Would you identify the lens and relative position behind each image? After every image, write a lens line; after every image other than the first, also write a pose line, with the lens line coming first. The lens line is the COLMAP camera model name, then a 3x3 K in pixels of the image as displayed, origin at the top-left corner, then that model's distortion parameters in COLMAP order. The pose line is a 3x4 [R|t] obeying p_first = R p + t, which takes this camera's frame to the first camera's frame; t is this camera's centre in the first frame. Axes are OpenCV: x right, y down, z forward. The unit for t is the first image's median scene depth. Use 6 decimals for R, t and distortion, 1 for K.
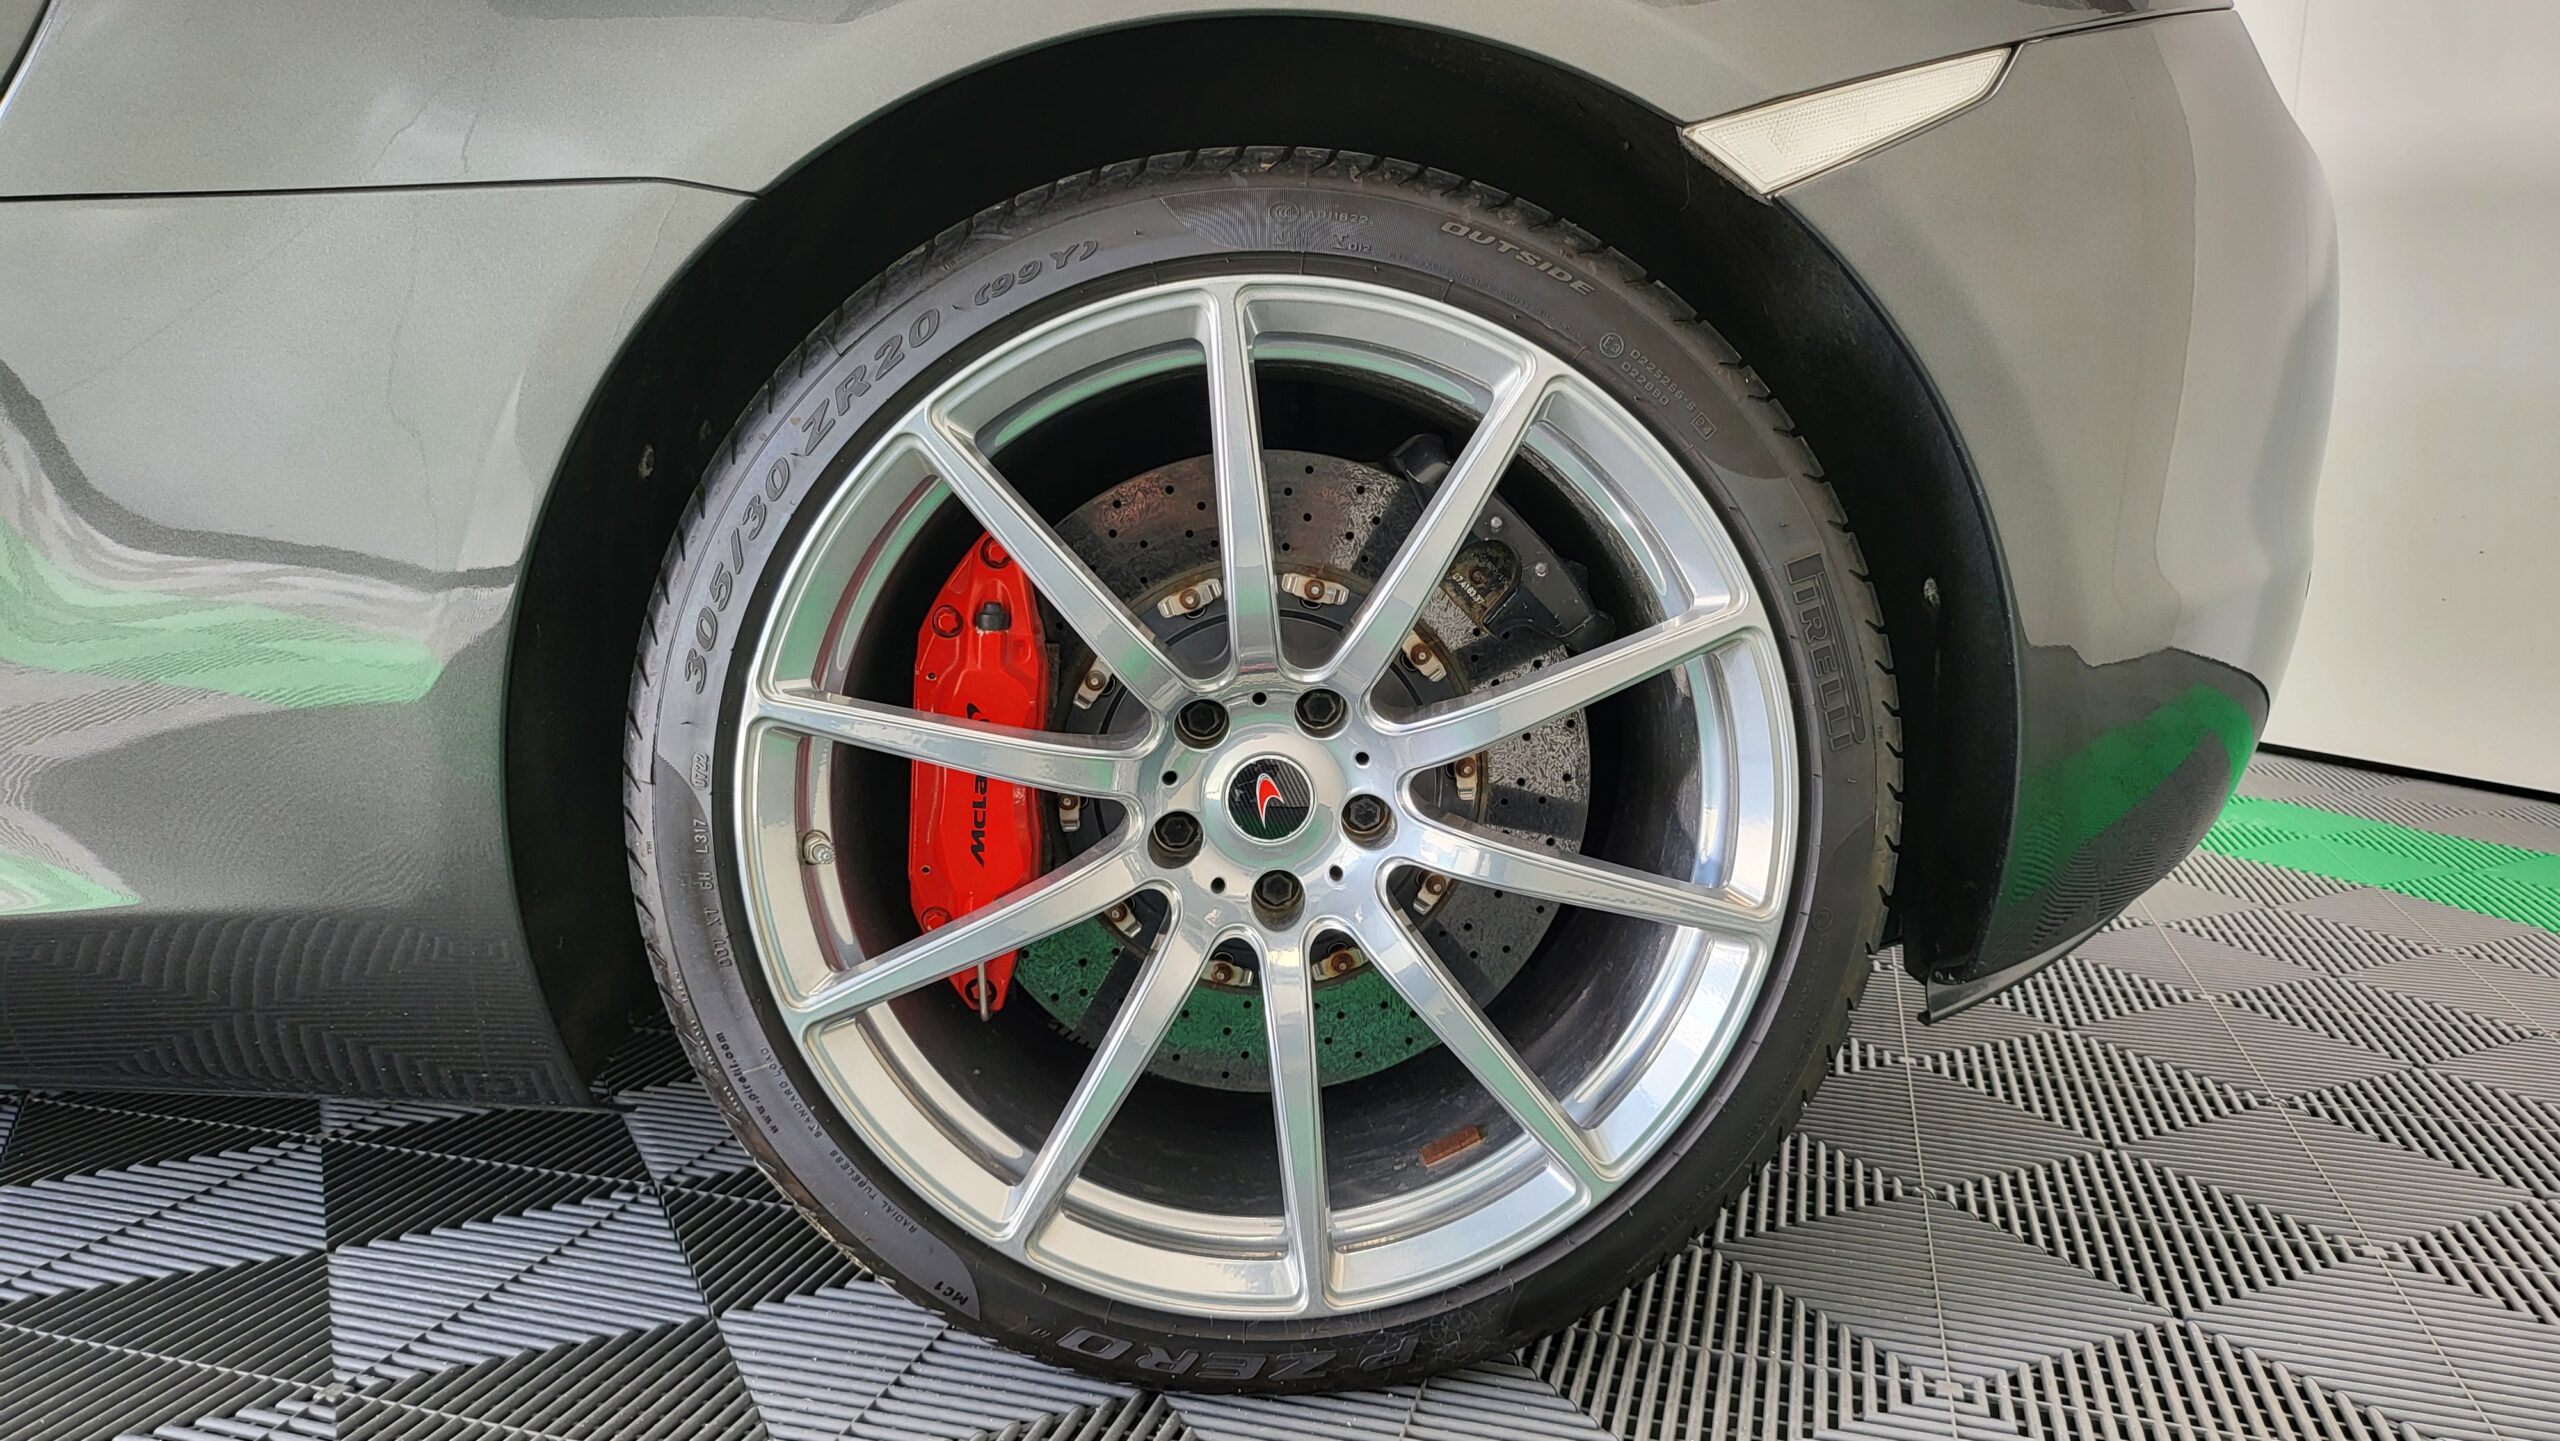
lens RADIAL K [[1809.6, 0, 1274.0], [0, 1809.6, 716.1], [0, 0, 1]] dist [0.042144, -0.036843]
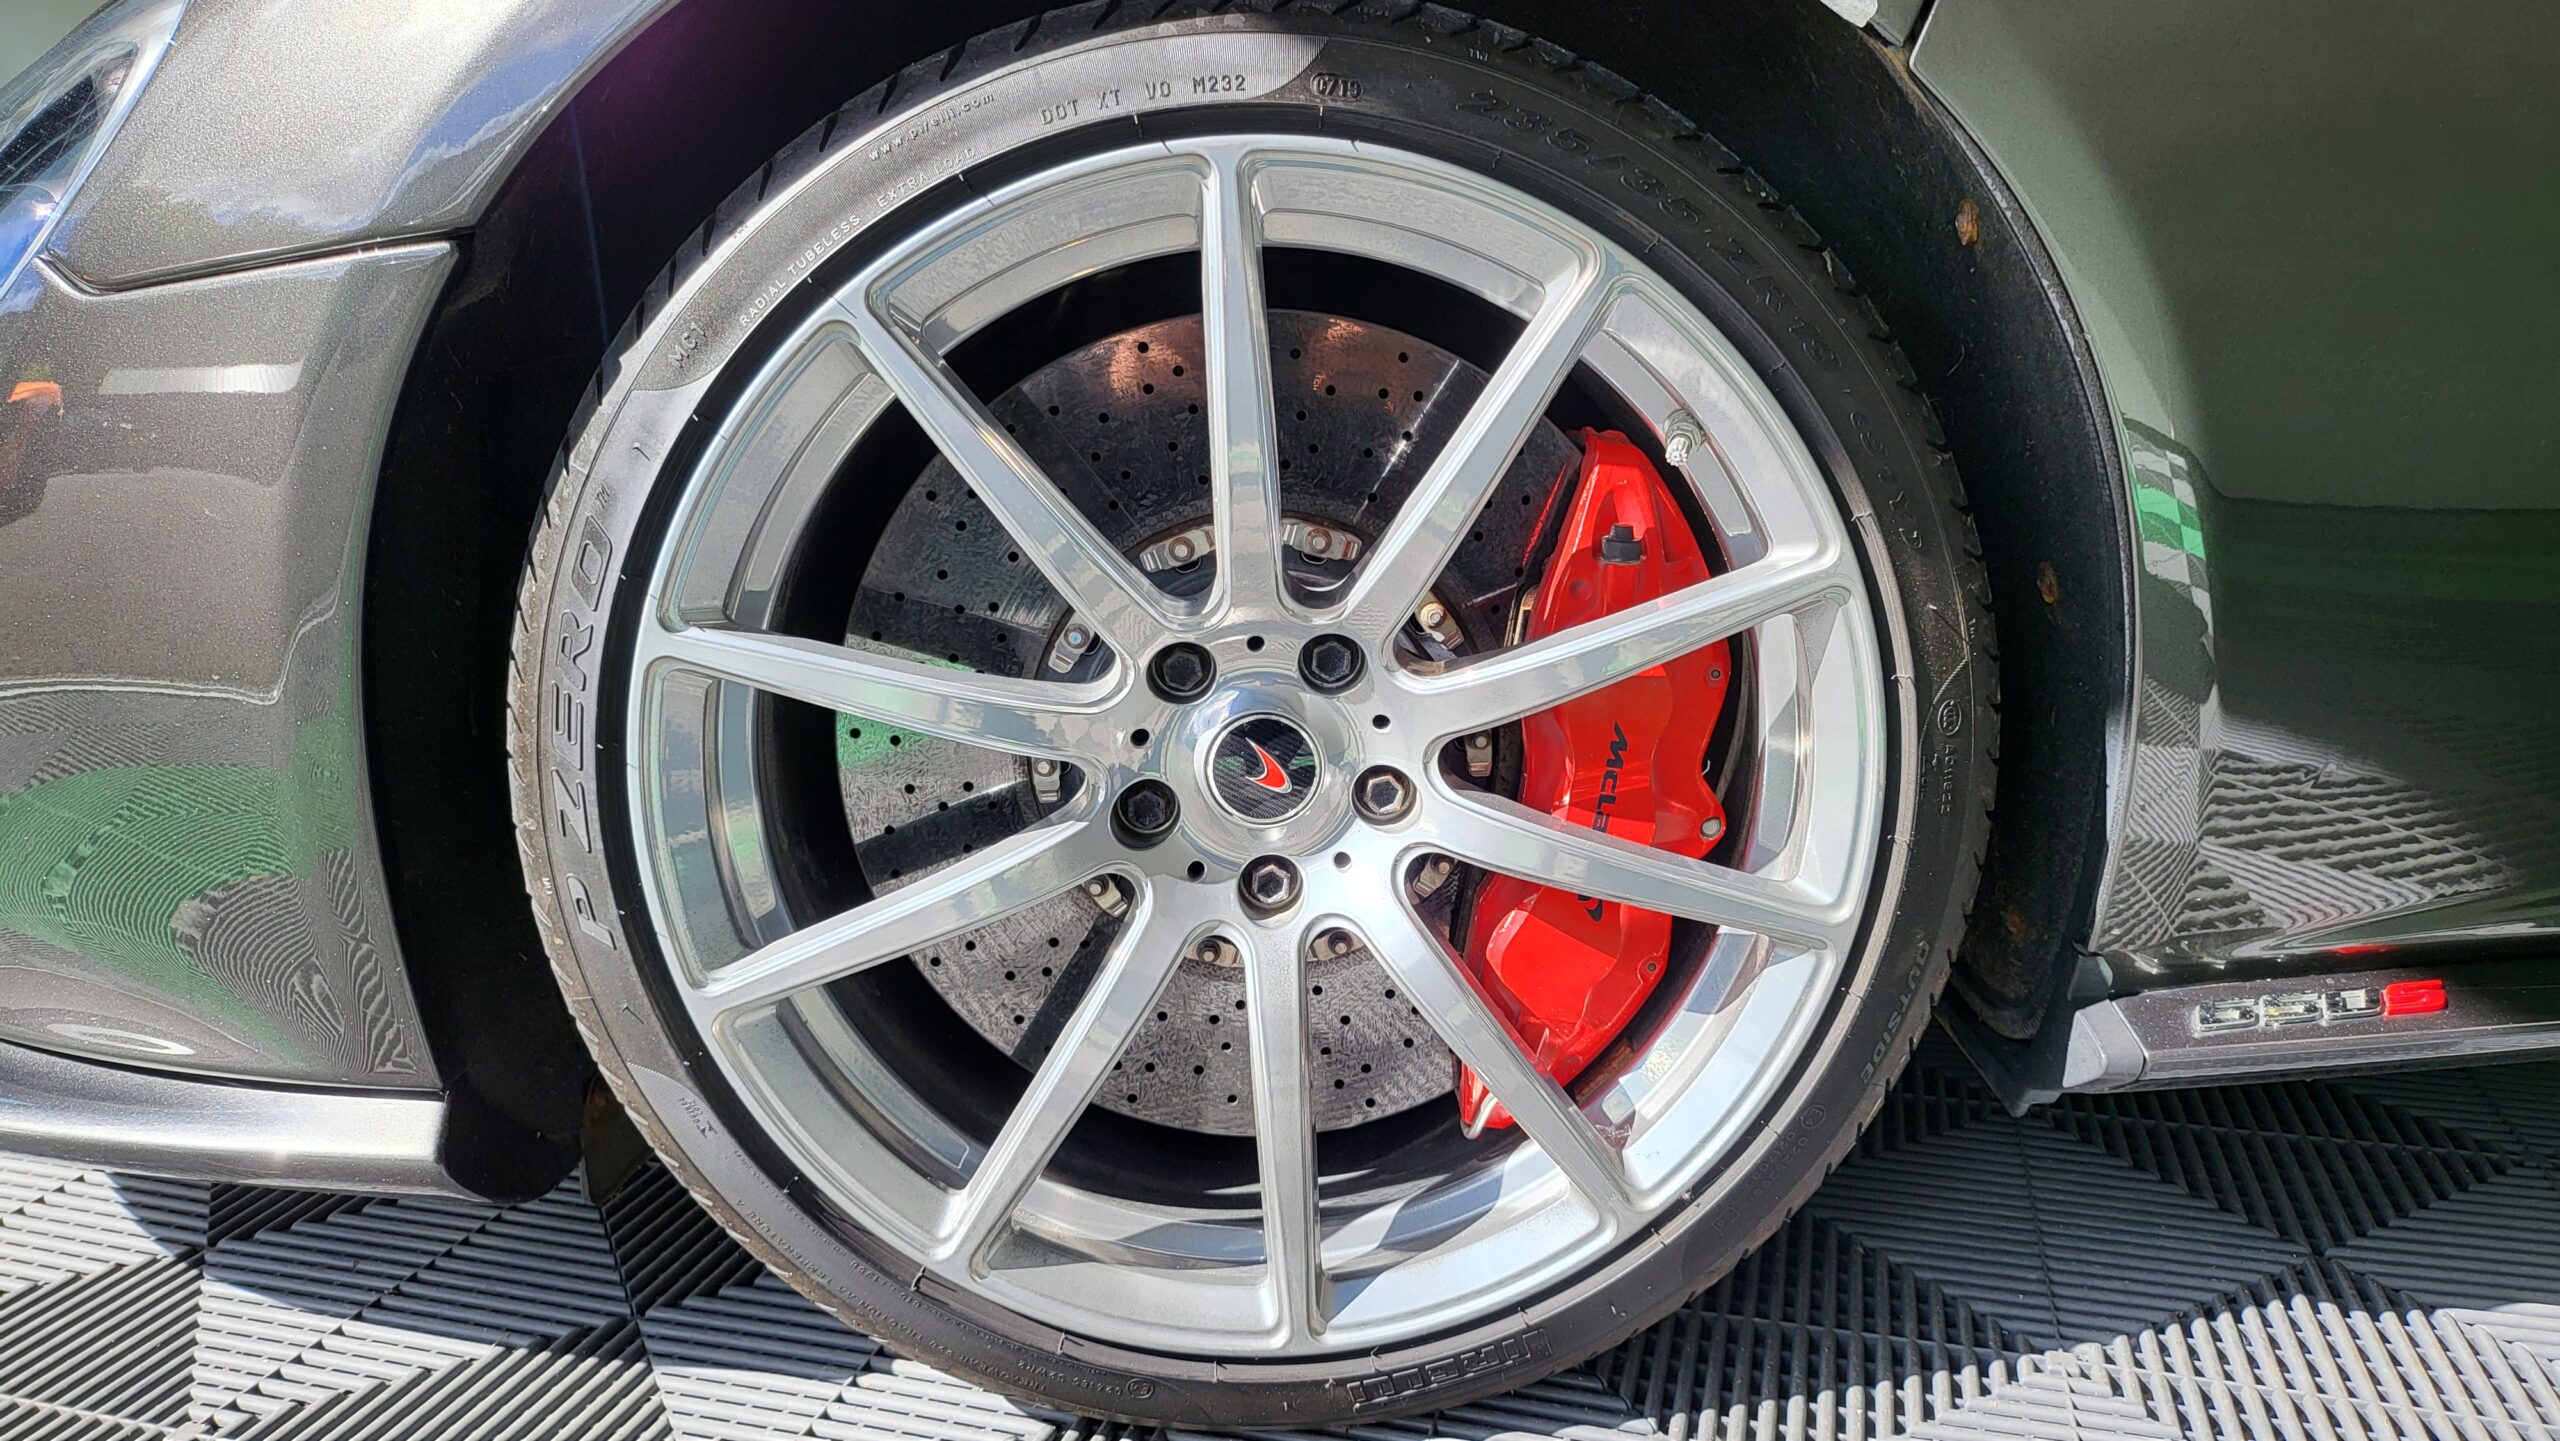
lens RADIAL K [[1809.6, 0, 1258.1], [0, 1809.6, 733.1], [0, 0, 1]] dist [0.042144, -0.036843]
pose [[0.999515, 0.030910, -0.003695, -0.001131], [-0.030811, 0.999226, 0.024453, 0.009381], [0.004448, -0.024328, 0.999694, 0.165473]]
